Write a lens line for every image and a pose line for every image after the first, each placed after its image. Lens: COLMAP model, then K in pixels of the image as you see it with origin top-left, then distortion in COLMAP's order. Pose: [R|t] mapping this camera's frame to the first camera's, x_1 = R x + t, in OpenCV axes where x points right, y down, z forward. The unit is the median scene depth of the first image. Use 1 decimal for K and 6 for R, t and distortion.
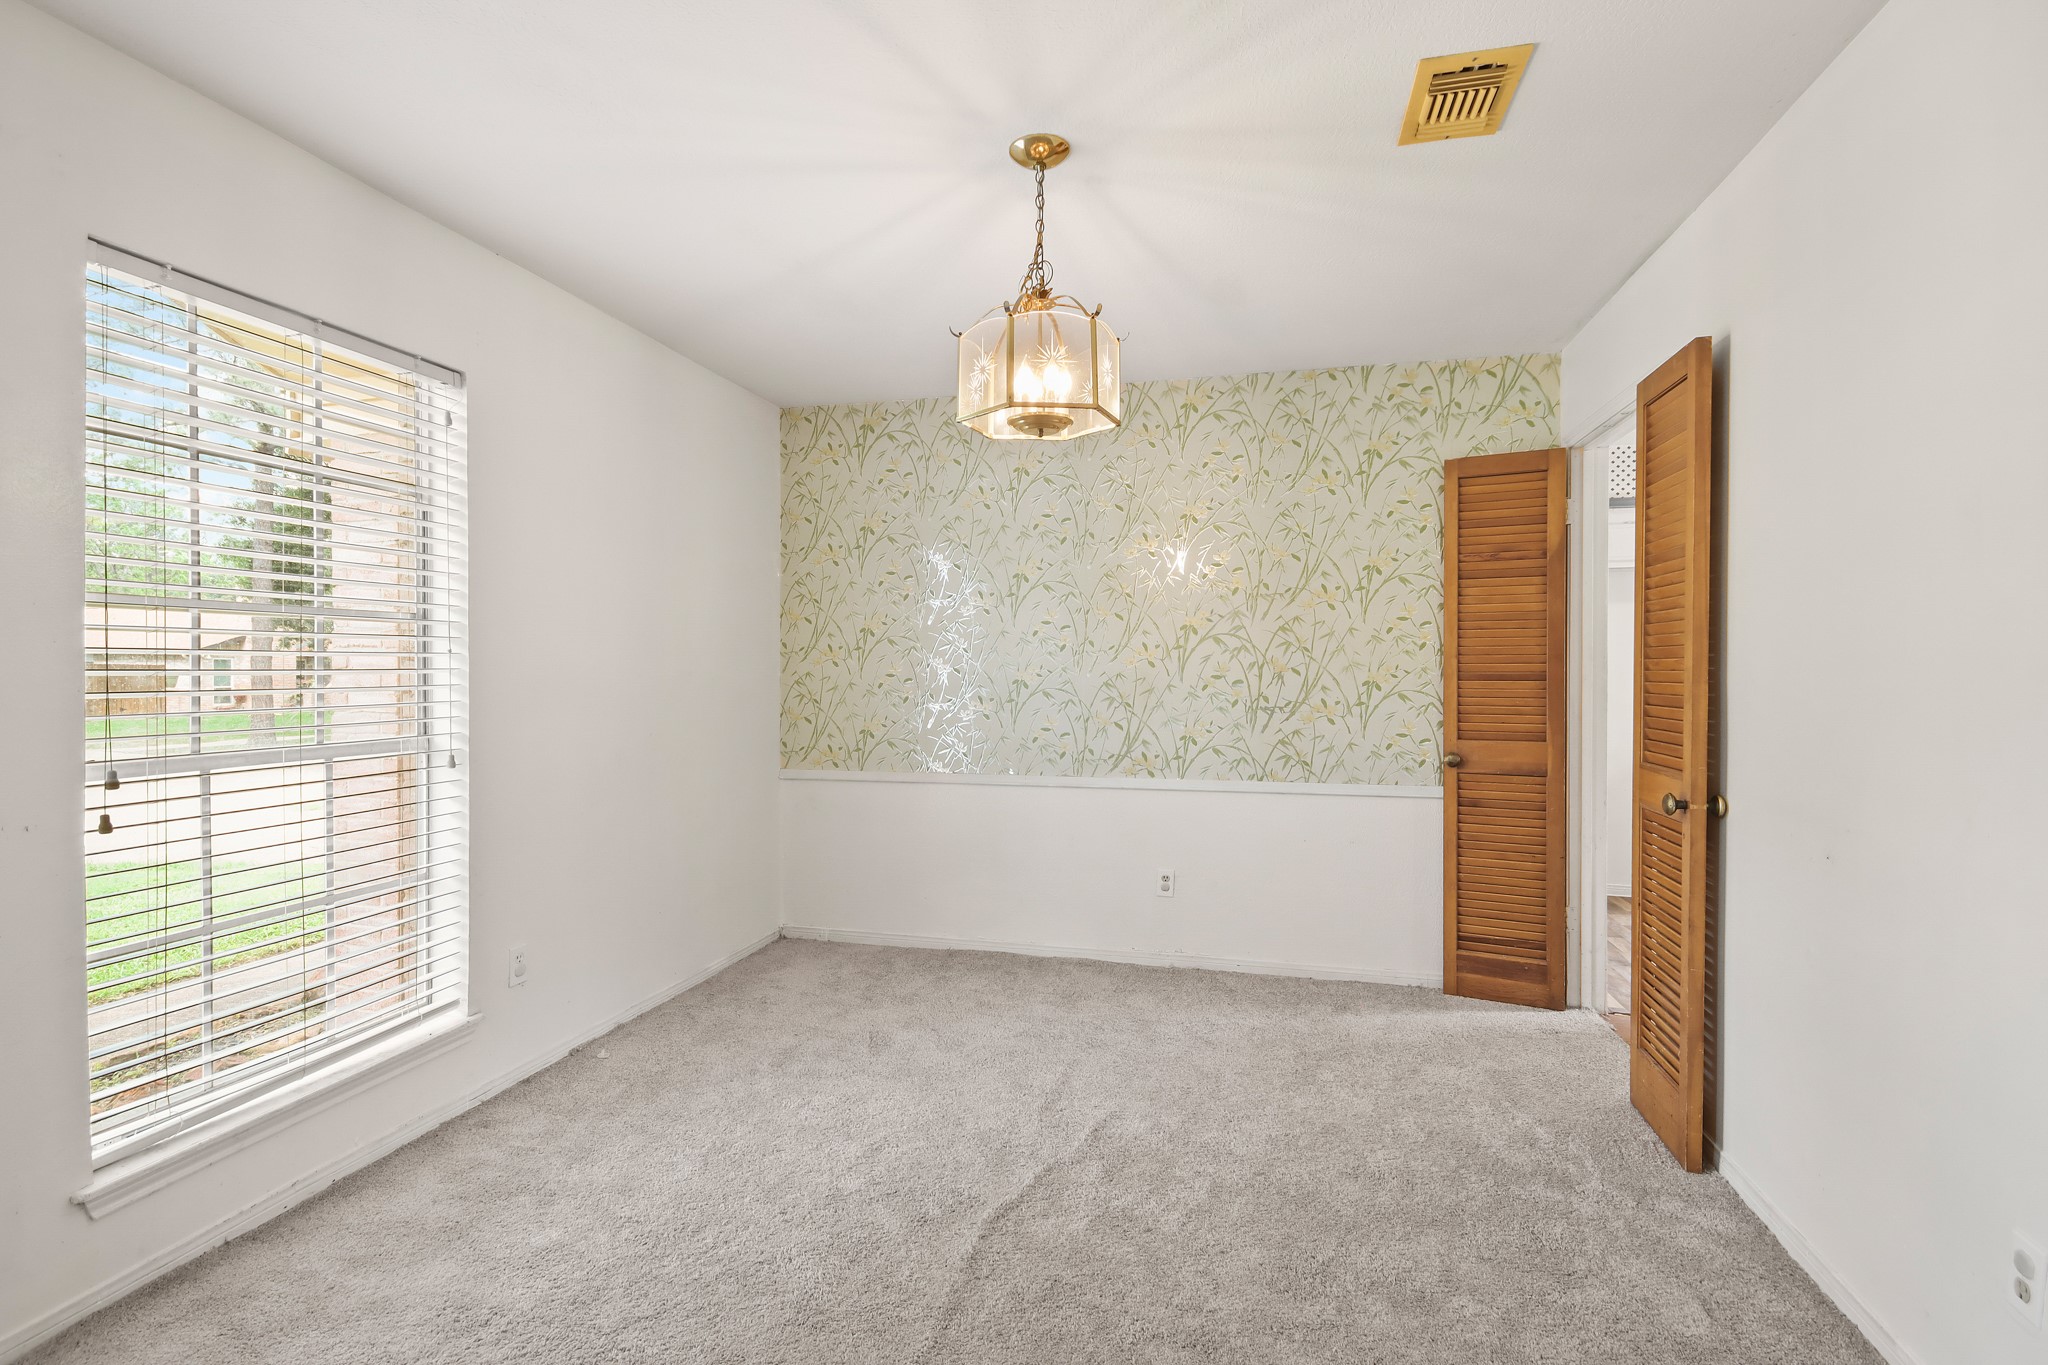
lens RADIAL K [[966.2, 0, 1024.6], [0, 966.2, 680.6], [0, 0, 1]] dist [0.003002, 0.000015]
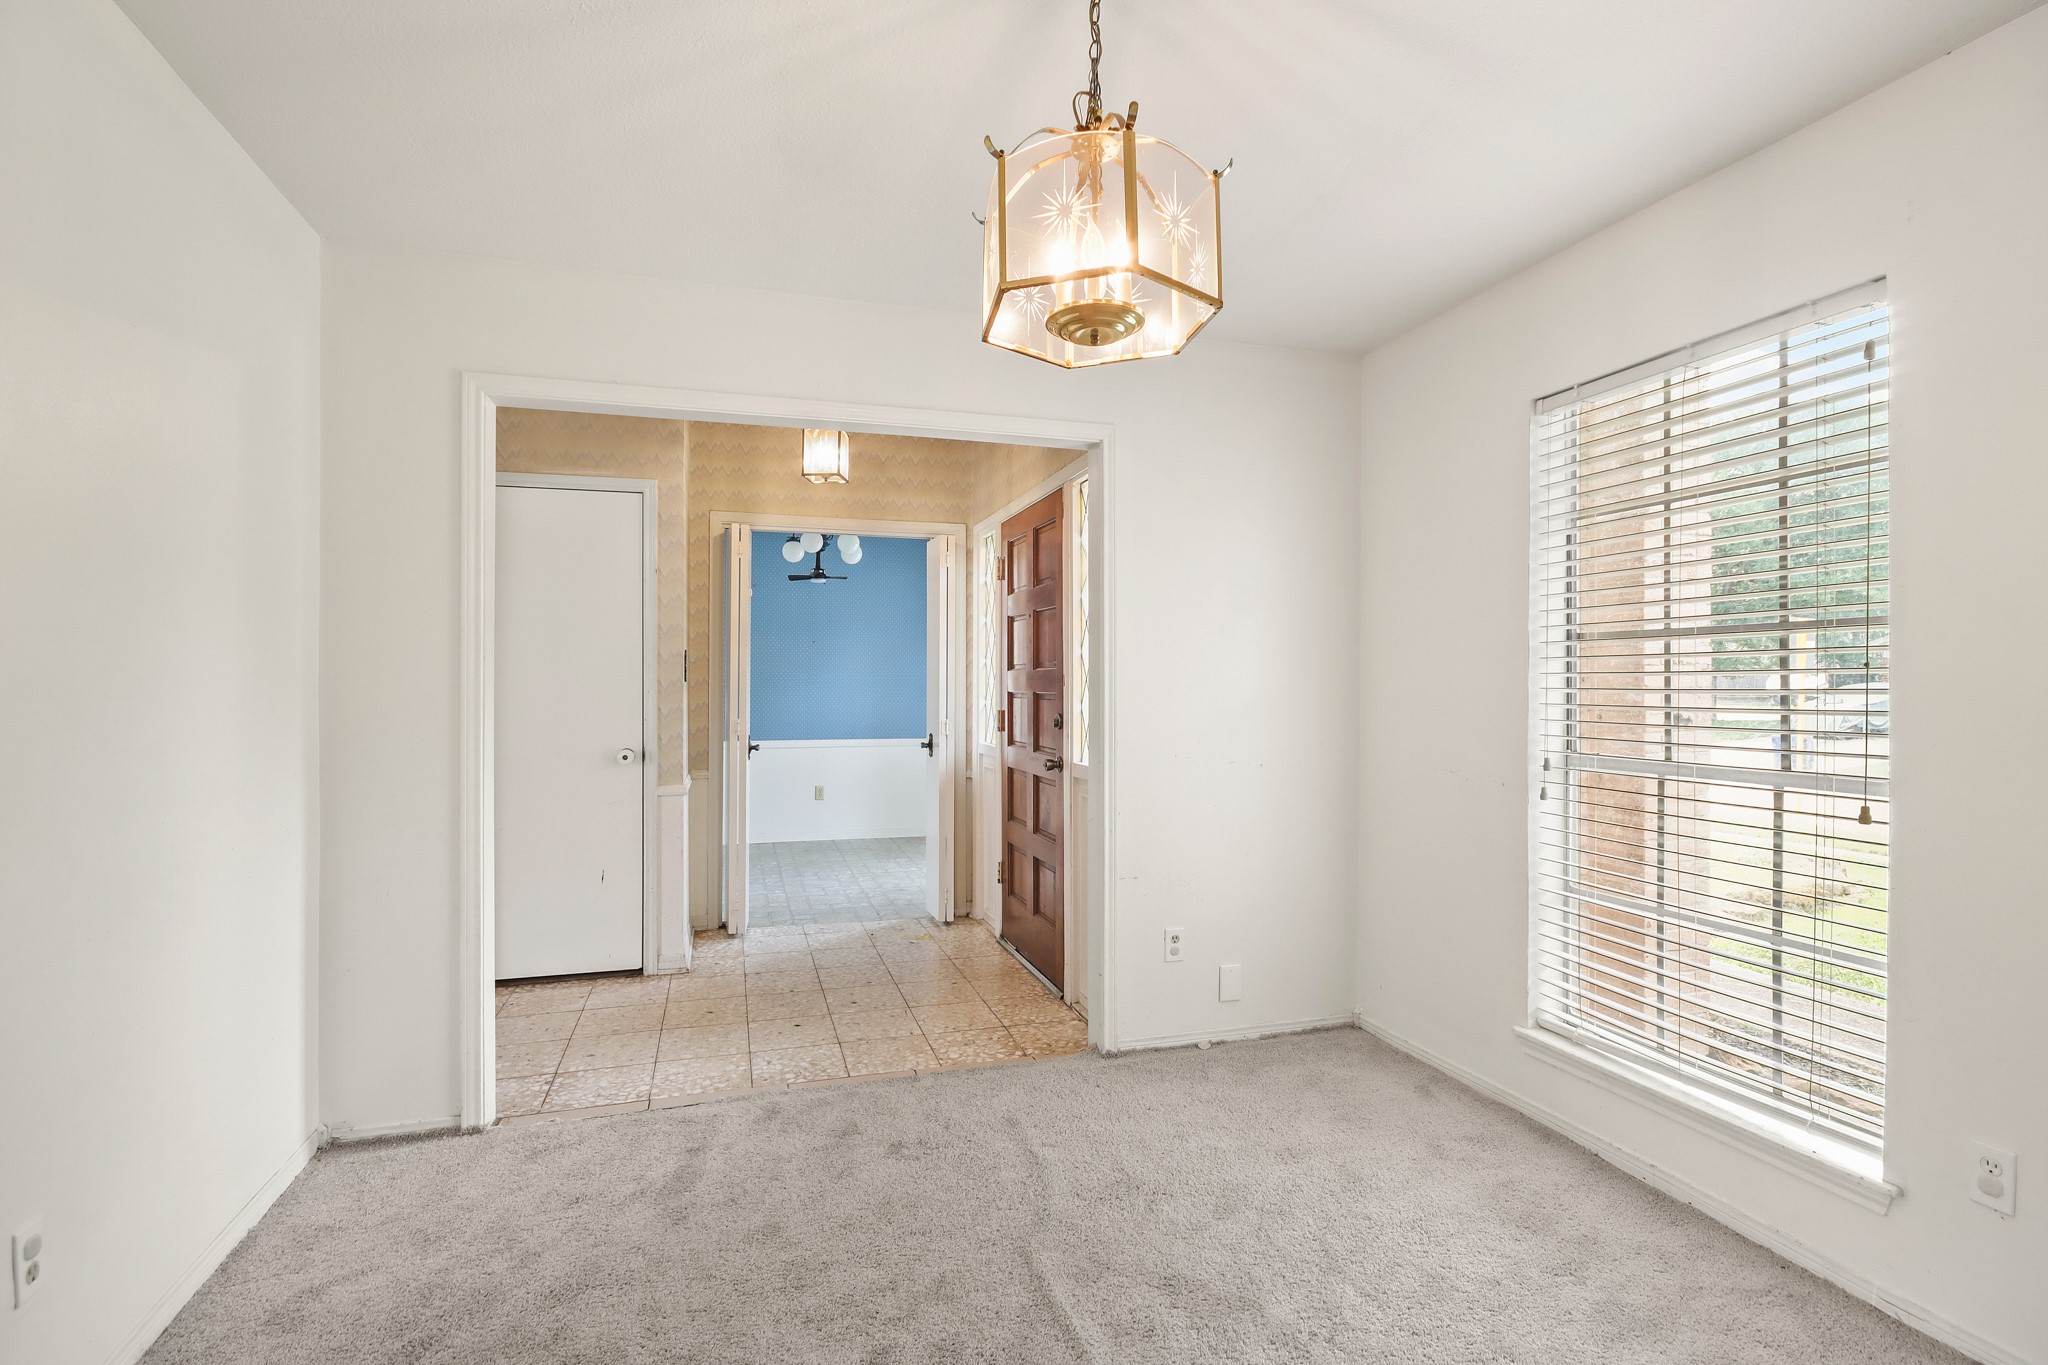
lens RADIAL K [[966.2, 0, 1024.9], [0, 966.2, 680.9], [0, 0, 1]] dist [0.003002, 0.000015]
pose [[-0.854584, -0.004323, -0.519296, 0.416076], [-0.008477, 0.999948, 0.005626, -0.020627], [0.519244, 0.009210, -0.854576, 1.596098]]
